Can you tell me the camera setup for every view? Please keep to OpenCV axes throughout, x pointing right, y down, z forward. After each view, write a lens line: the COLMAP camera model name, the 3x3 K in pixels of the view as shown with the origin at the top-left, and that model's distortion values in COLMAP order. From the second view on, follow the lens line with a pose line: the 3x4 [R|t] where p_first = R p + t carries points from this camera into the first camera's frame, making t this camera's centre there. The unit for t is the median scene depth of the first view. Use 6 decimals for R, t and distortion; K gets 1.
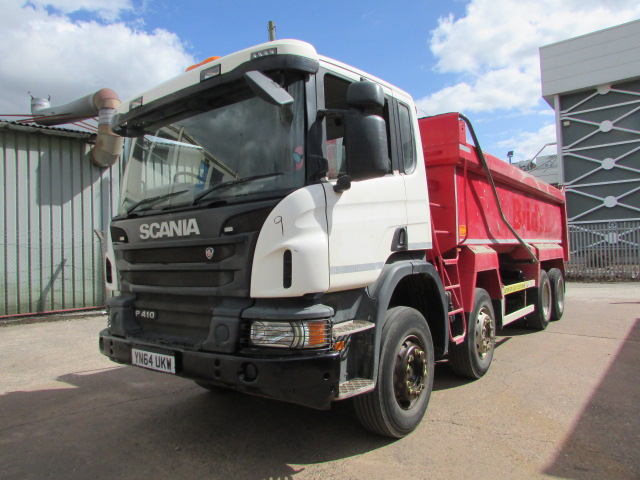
lens RADIAL K [[458.5, 0, 309.1], [0, 458.5, 236.7], [0, 0, 1]] dist [-0.049325, 0.045609]
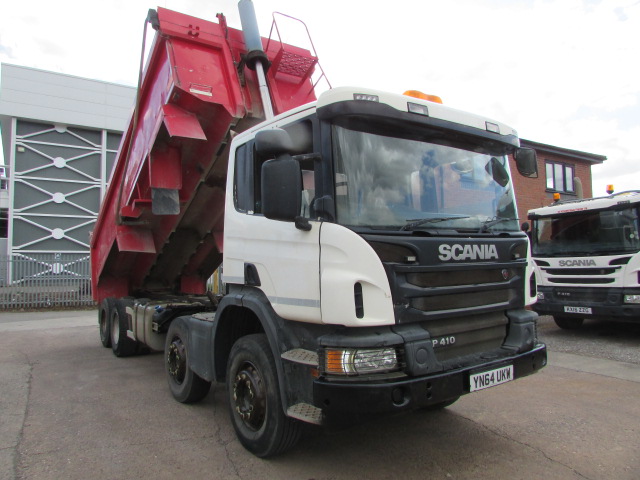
lens RADIAL K [[458.5, 0, 309.1], [0, 458.5, 236.7], [0, 0, 1]] dist [-0.049325, 0.045609]
pose [[0.307505, 0.082509, 0.947963, -1.358673], [-0.018631, 0.996565, -0.080696, 0.038459], [-0.951364, 0.007153, 0.307985, 0.985840]]
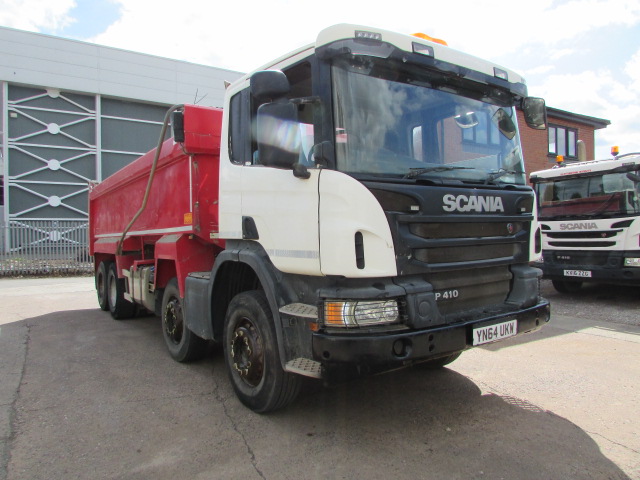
lens RADIAL K [[458.5, 0, 309.1], [0, 458.5, 236.7], [0, 0, 1]] dist [-0.049325, 0.045609]
pose [[0.304687, 0.016961, 0.952302, -1.319536], [-0.016788, 0.999782, -0.012435, 0.072197], [-0.952305, -0.012198, 0.304905, 0.997728]]
